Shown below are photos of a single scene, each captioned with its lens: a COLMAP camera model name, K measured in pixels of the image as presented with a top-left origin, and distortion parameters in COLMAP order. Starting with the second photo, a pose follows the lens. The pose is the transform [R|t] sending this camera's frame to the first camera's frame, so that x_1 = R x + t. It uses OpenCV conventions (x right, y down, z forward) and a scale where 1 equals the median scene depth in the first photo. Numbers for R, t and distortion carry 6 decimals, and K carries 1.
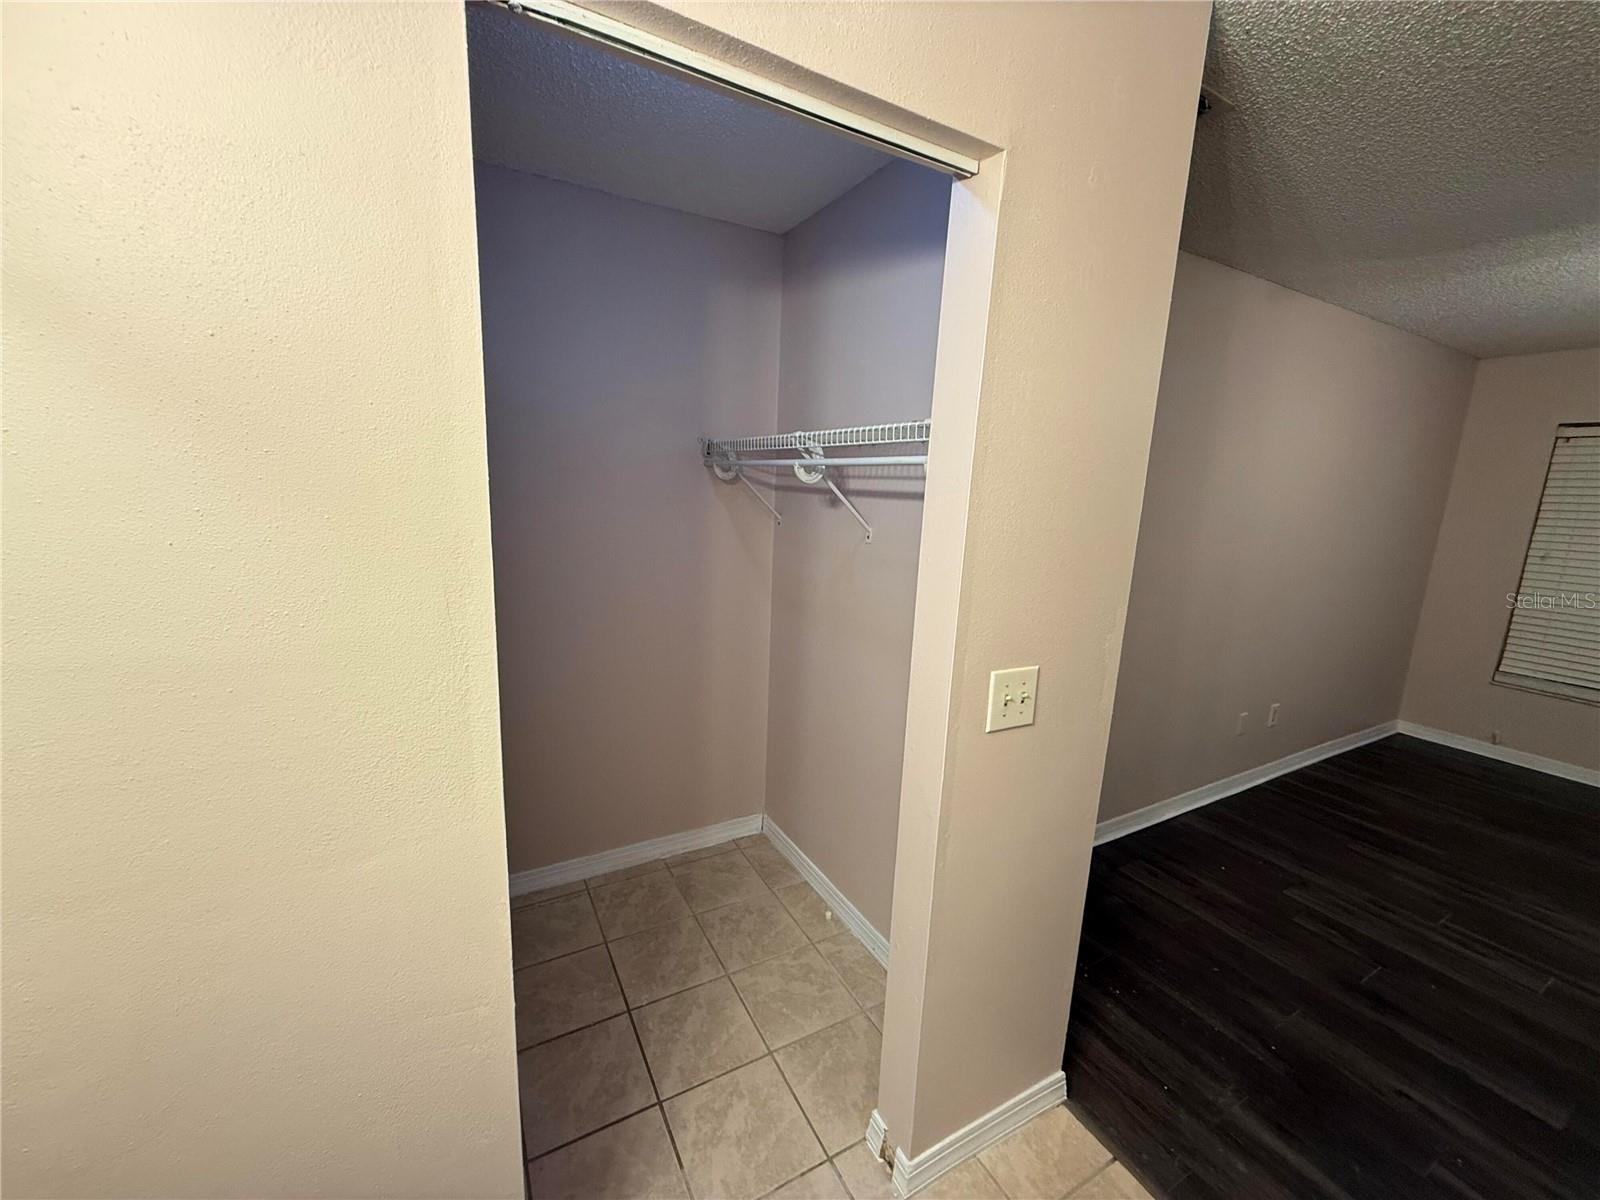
lens RADIAL K [[643.5, 0, 807.7], [0, 643.5, 601.5], [0, 0, 1]] dist [0.001078, 0.000271]
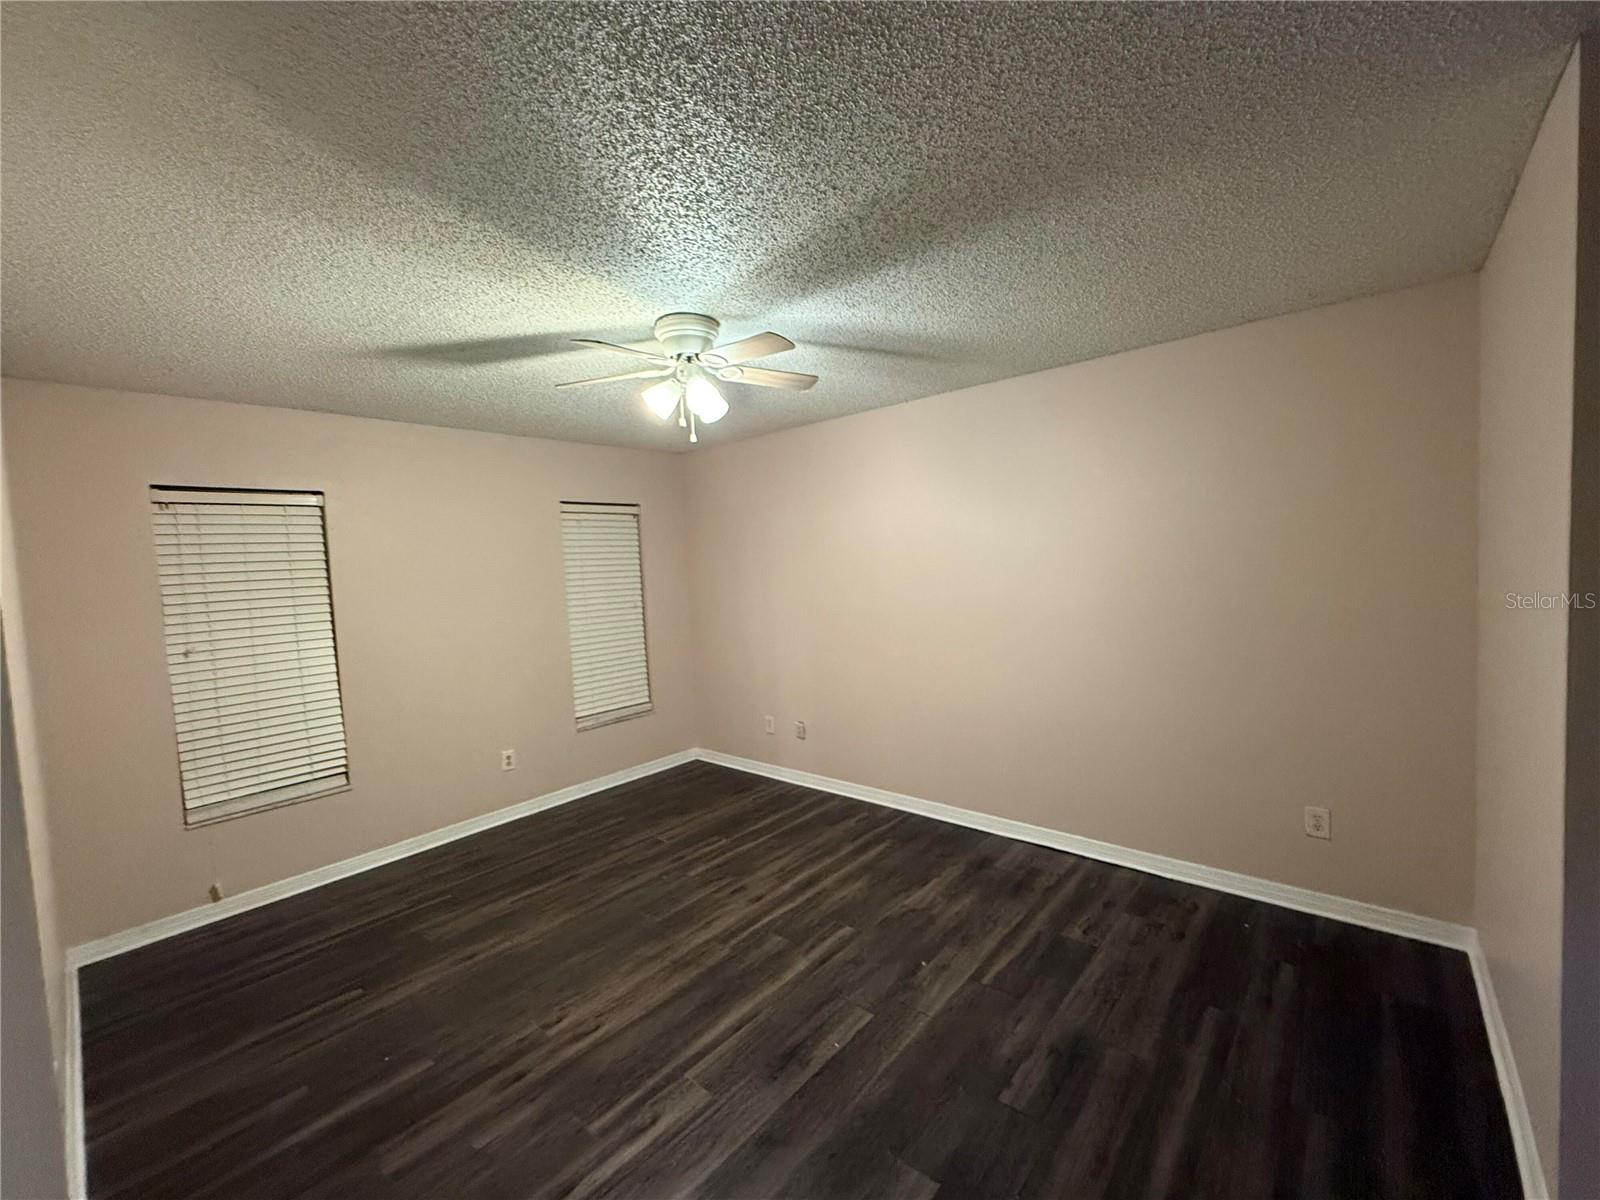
lens RADIAL K [[643.5, 0, 807.7], [0, 643.5, 601.5], [0, 0, 1]] dist [0.001078, 0.000271]
pose [[-0.341337, -0.087204, 0.935887, 0.220896], [0.200634, 0.965980, 0.163183, -0.144862], [-0.918278, 0.243471, -0.312228, 0.736586]]
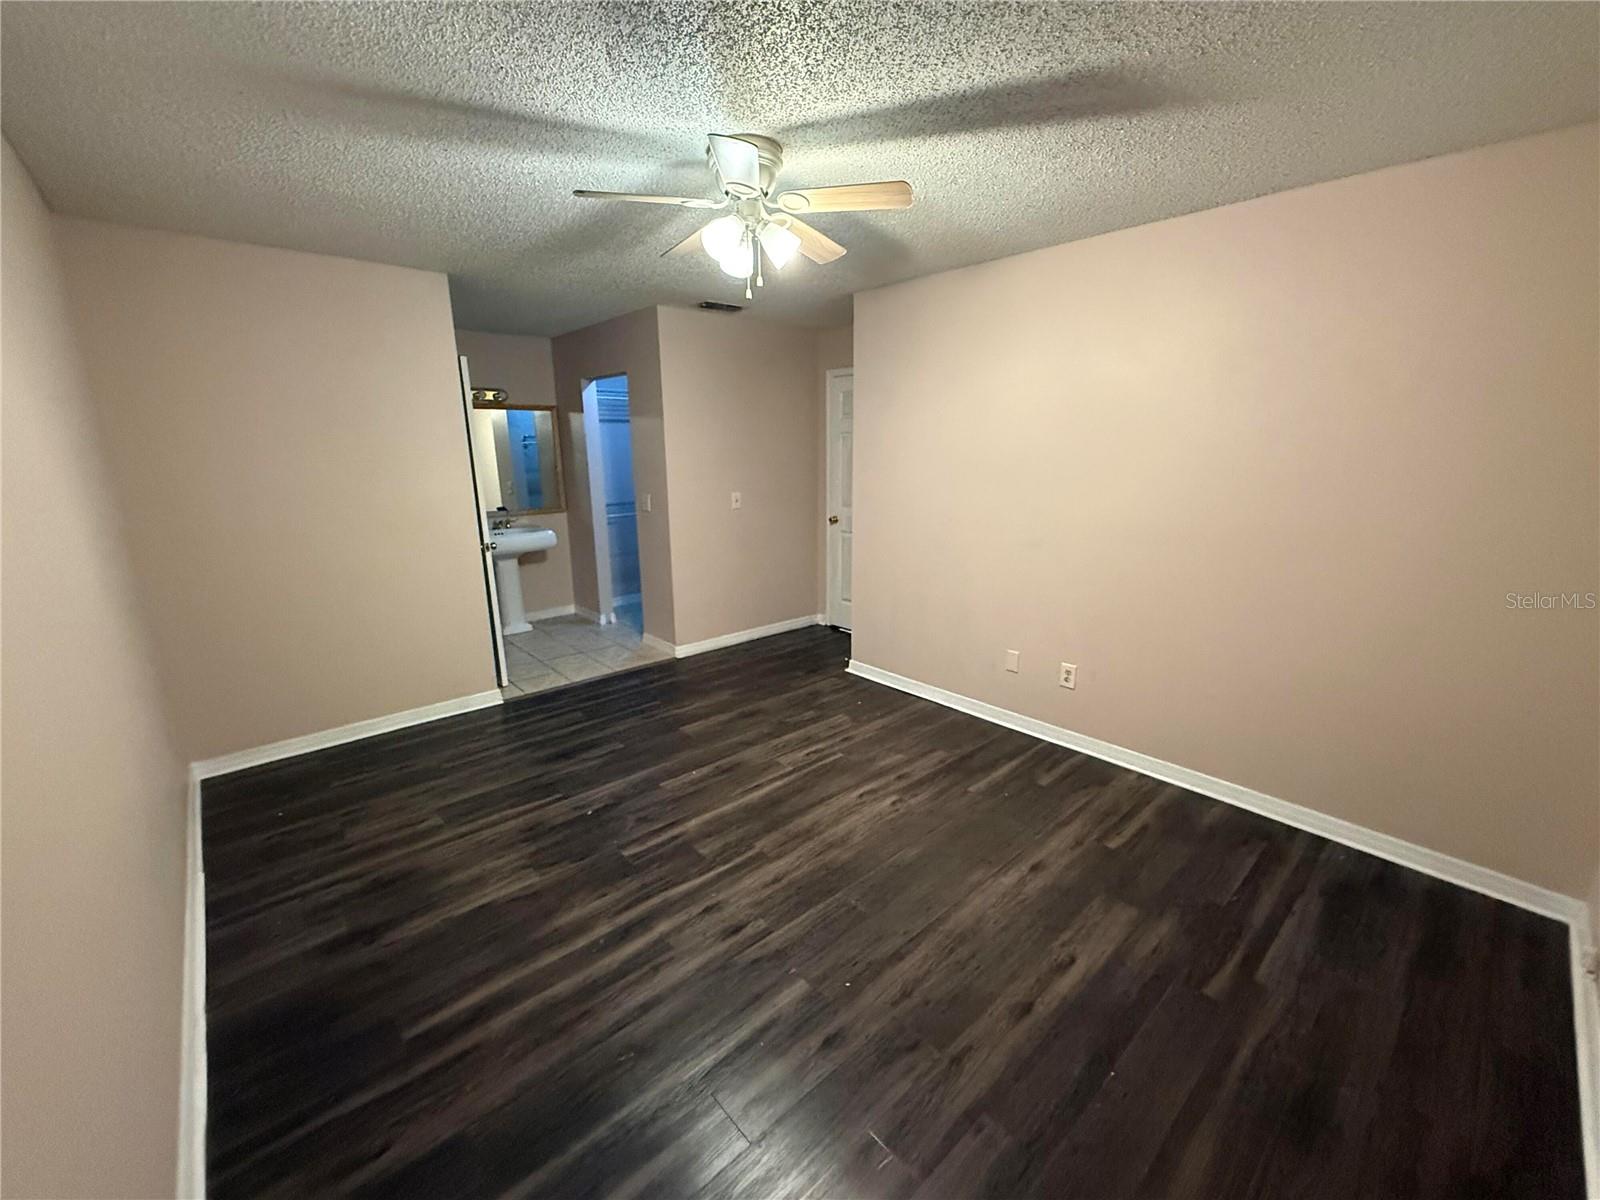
lens RADIAL K [[642.5, 0, 800.0], [0, 642.5, 600.0], [0, 0, 1]] dist [-0.000582, 0.000002]
pose [[0.217849, 0.180319, -0.959180, 1.926594], [-0.159481, 0.976152, 0.147288, -0.011224], [0.962864, 0.120884, 0.241411, 0.468238]]
